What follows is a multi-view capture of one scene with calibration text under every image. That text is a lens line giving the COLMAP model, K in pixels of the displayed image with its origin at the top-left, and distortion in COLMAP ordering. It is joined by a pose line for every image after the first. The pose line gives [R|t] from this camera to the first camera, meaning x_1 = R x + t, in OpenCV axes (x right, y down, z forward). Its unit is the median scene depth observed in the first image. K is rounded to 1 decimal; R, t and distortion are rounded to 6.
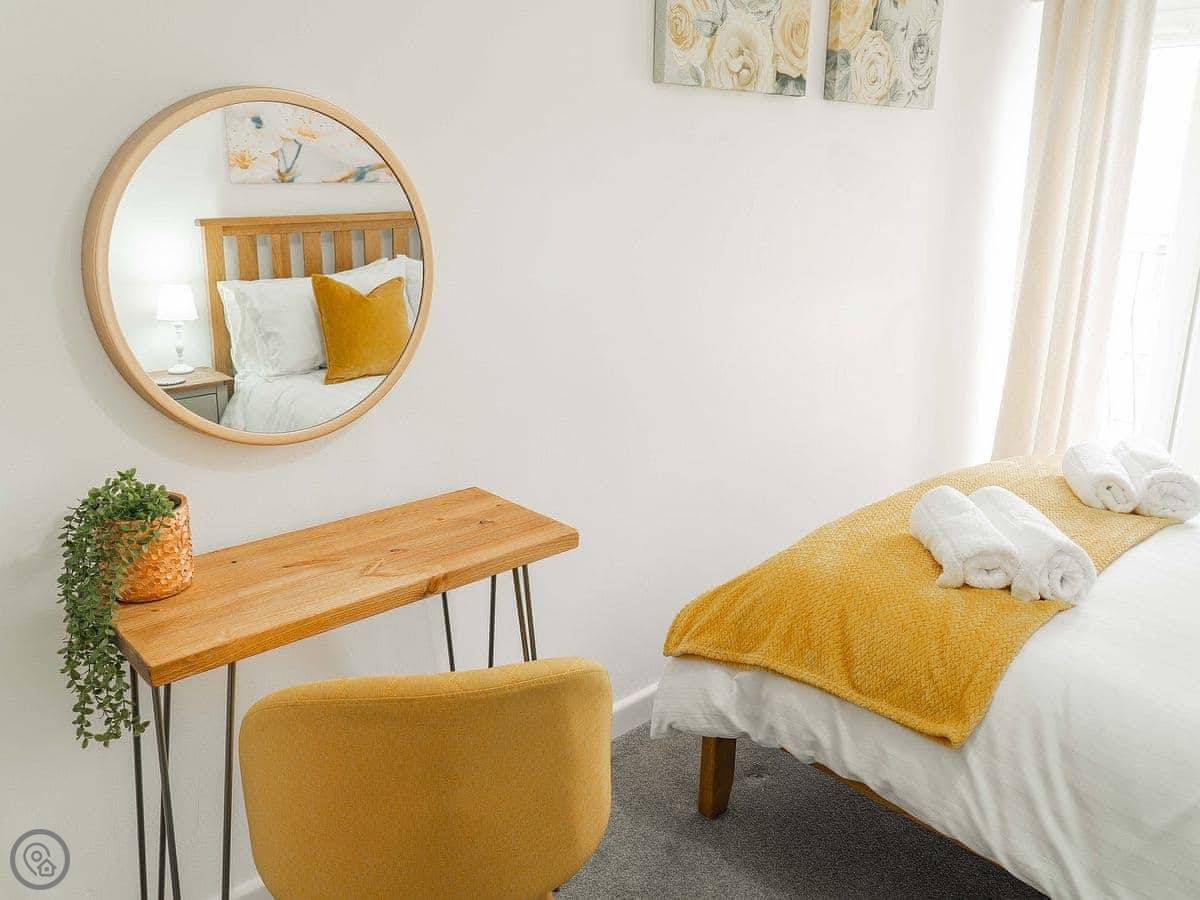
lens RADIAL K [[972.7, 0, 600.0], [0, 972.7, 450.0], [0, 0, 1]] dist [-0.010564, 0.004023]
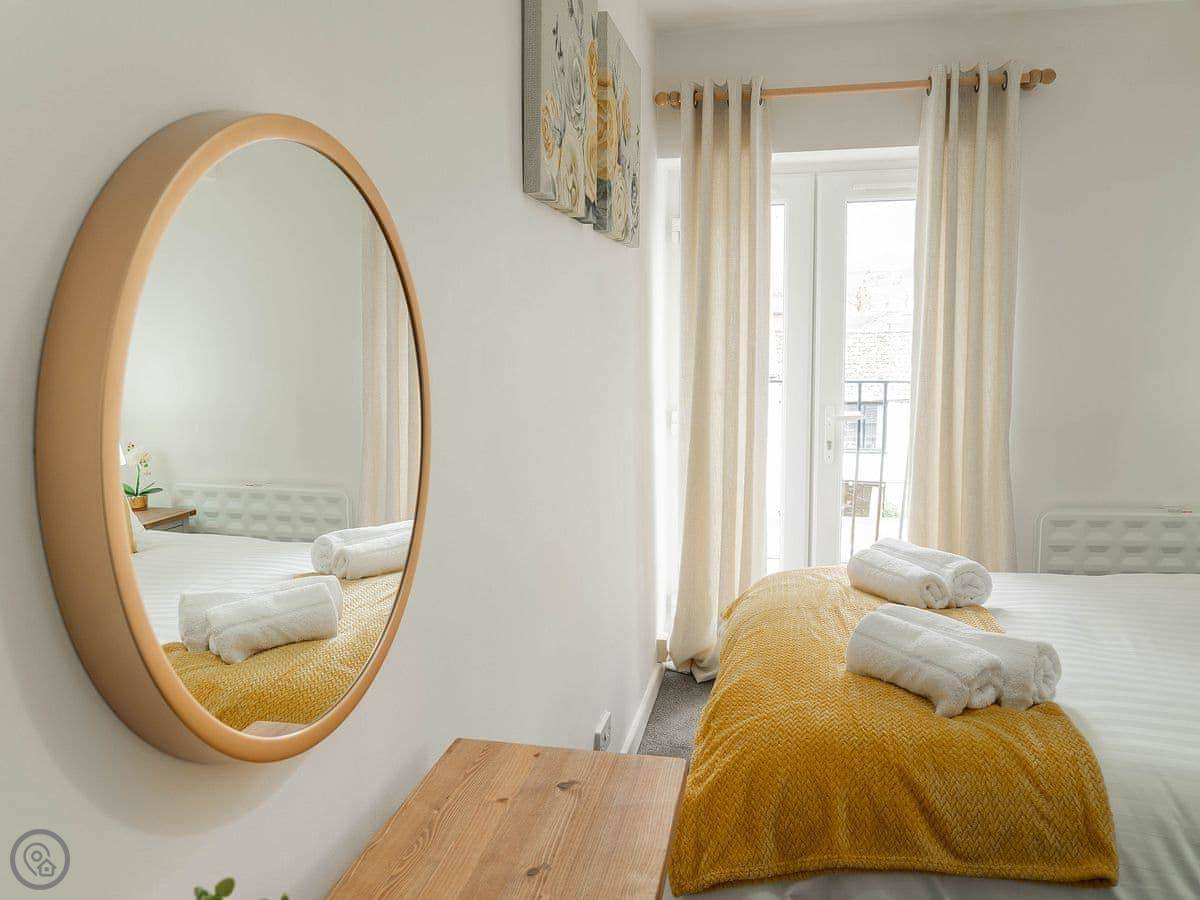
lens RADIAL K [[972.7, 0, 600.0], [0, 972.7, 450.0], [0, 0, 1]] dist [-0.010564, 0.004023]
pose [[0.816336, -0.087963, 0.570840, -0.427315], [0.179319, 0.978094, -0.105718, -0.071279], [-0.549036, 0.188663, 0.814227, 0.367083]]
